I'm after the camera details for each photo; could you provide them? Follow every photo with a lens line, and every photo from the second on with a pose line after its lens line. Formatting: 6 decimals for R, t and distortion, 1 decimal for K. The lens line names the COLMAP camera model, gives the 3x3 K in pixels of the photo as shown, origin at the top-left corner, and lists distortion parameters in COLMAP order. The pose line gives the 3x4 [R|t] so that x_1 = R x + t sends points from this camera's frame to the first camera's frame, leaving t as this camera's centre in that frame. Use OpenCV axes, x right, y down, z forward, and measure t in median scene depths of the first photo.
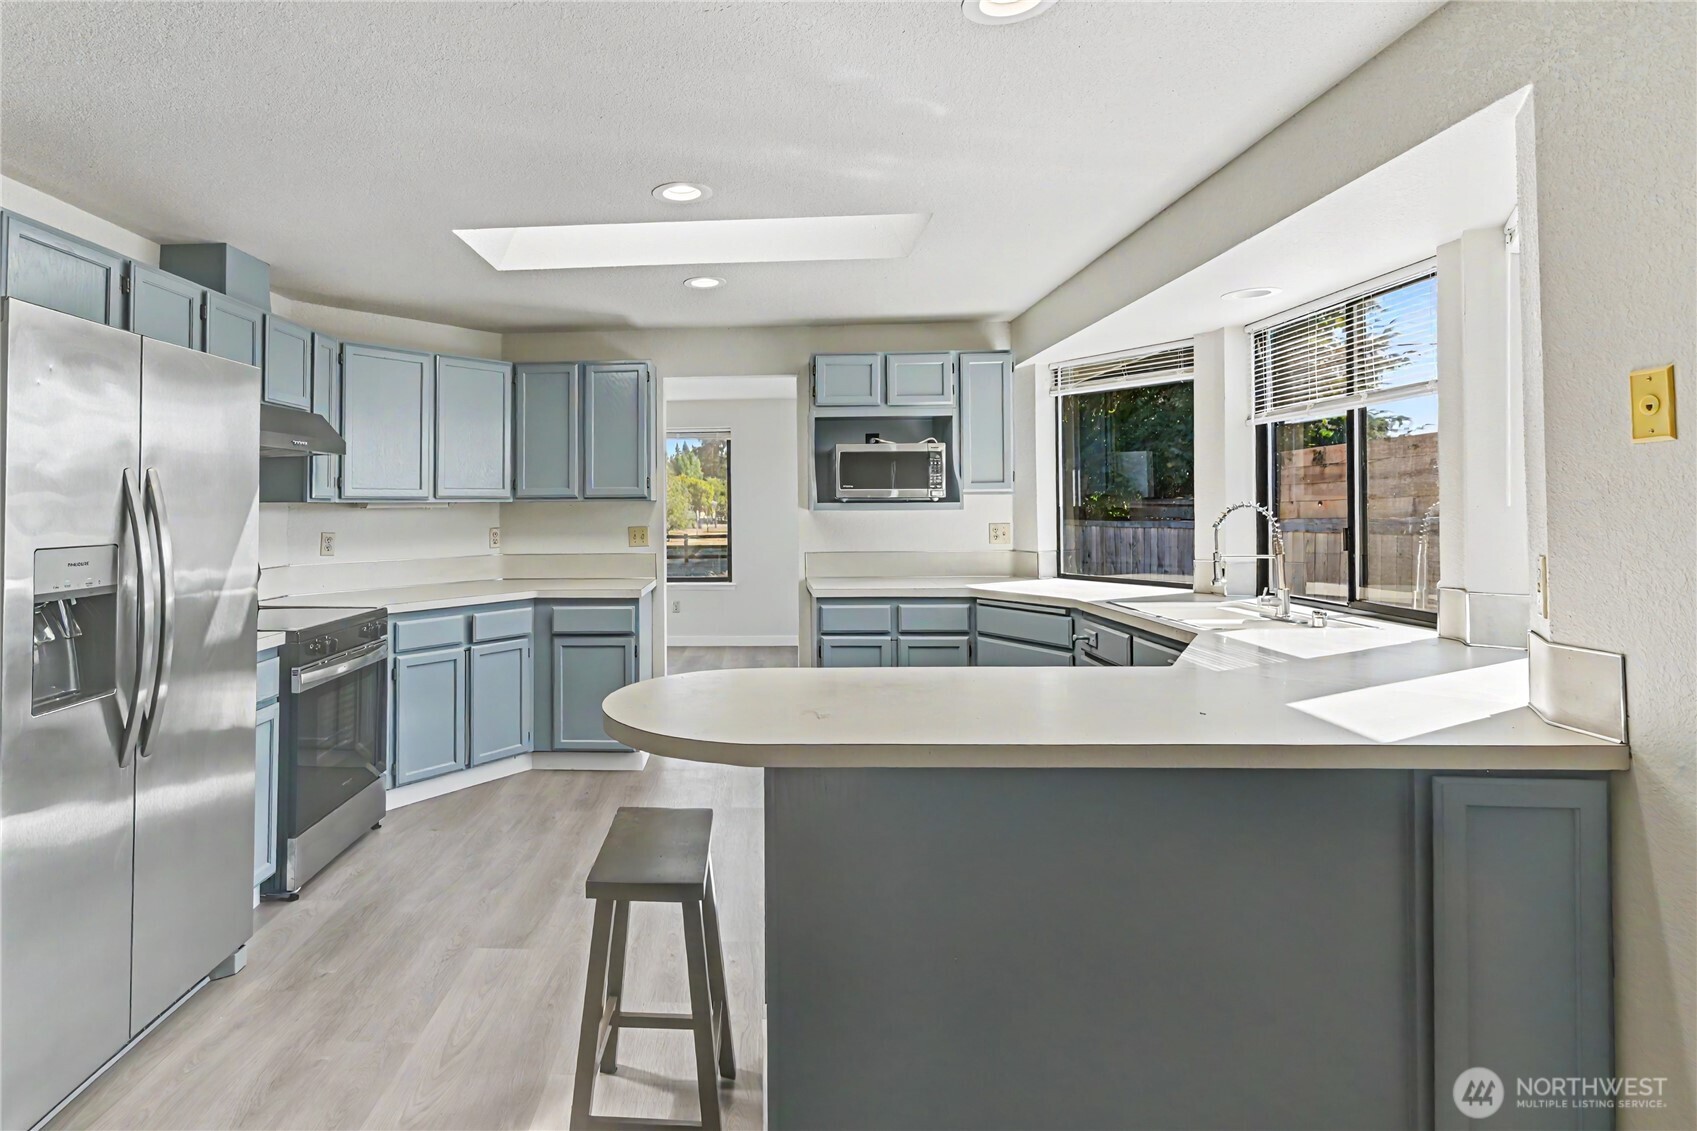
lens RADIAL K [[801.6, 0, 782.0], [0, 801.6, 500.1], [0, 0, 1]] dist [-0.000069, -0.000116]
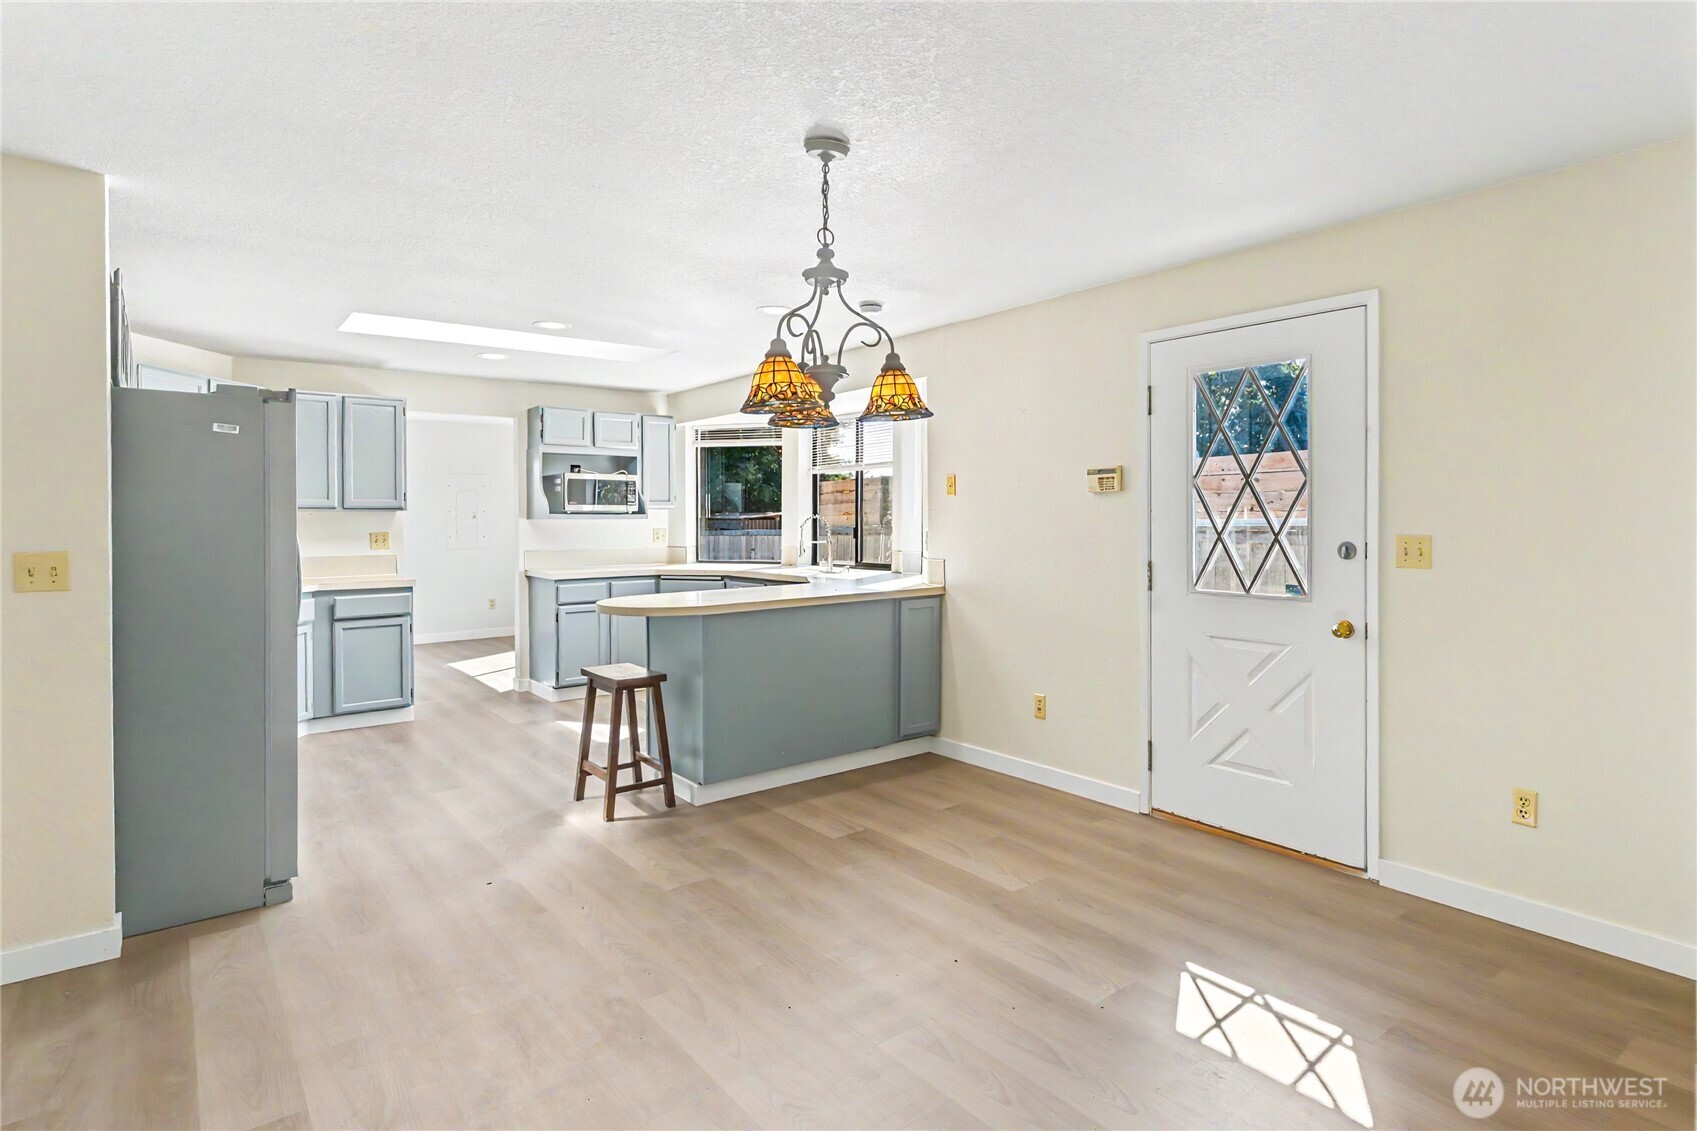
lens RADIAL K [[806.5, 0, 845.5], [0, 806.5, 527.5], [0, 0, 1]] dist [0.000175, 0.000093]
pose [[0.784462, -0.001131, 0.620176, -0.435489], [-0.006924, 0.999920, 0.010583, 0.009041], [-0.620139, -0.012596, 0.784391, -0.443397]]
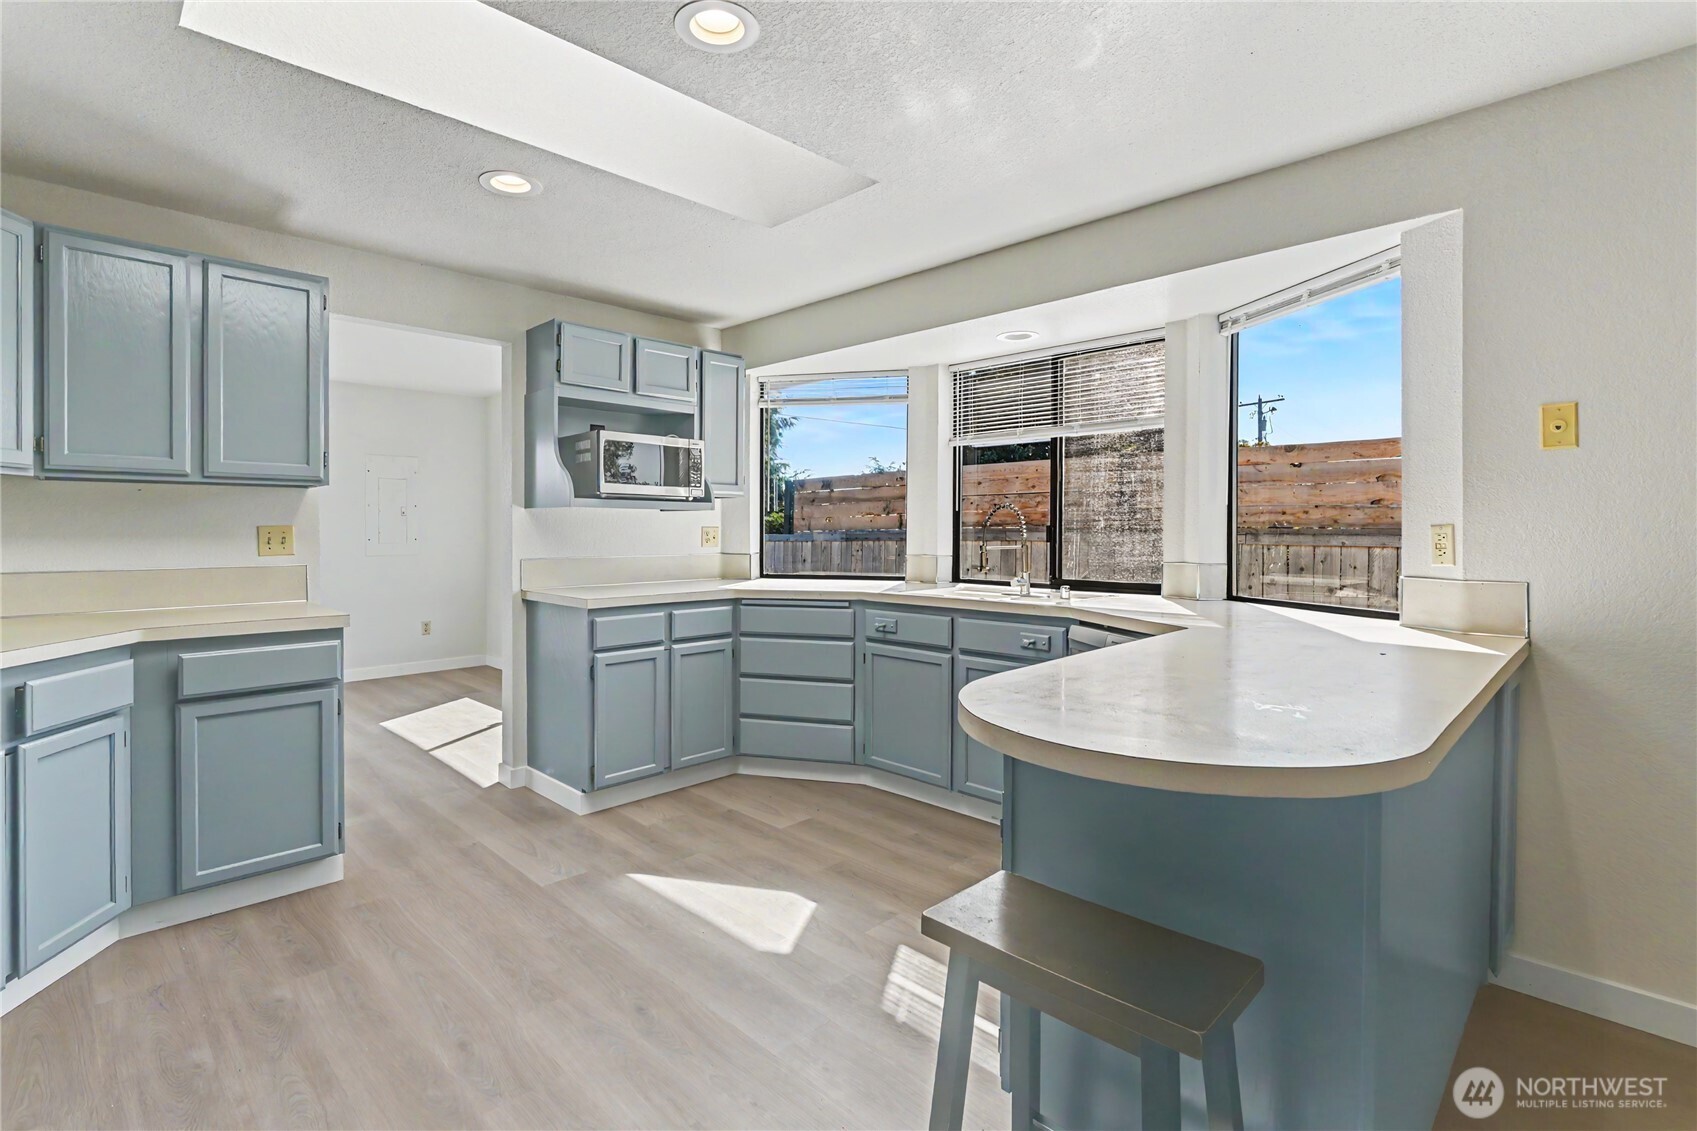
lens RADIAL K [[721.5, 0, 767.5], [0, 721.5, 540.4], [0, 0, 1]] dist [0.002072, 0.000099]
pose [[0.729750, 0.000315, 0.683714, -0.332443], [-0.013852, 0.999801, 0.014325, 0.035221], [-0.683573, -0.019925, 0.729610, 0.314692]]
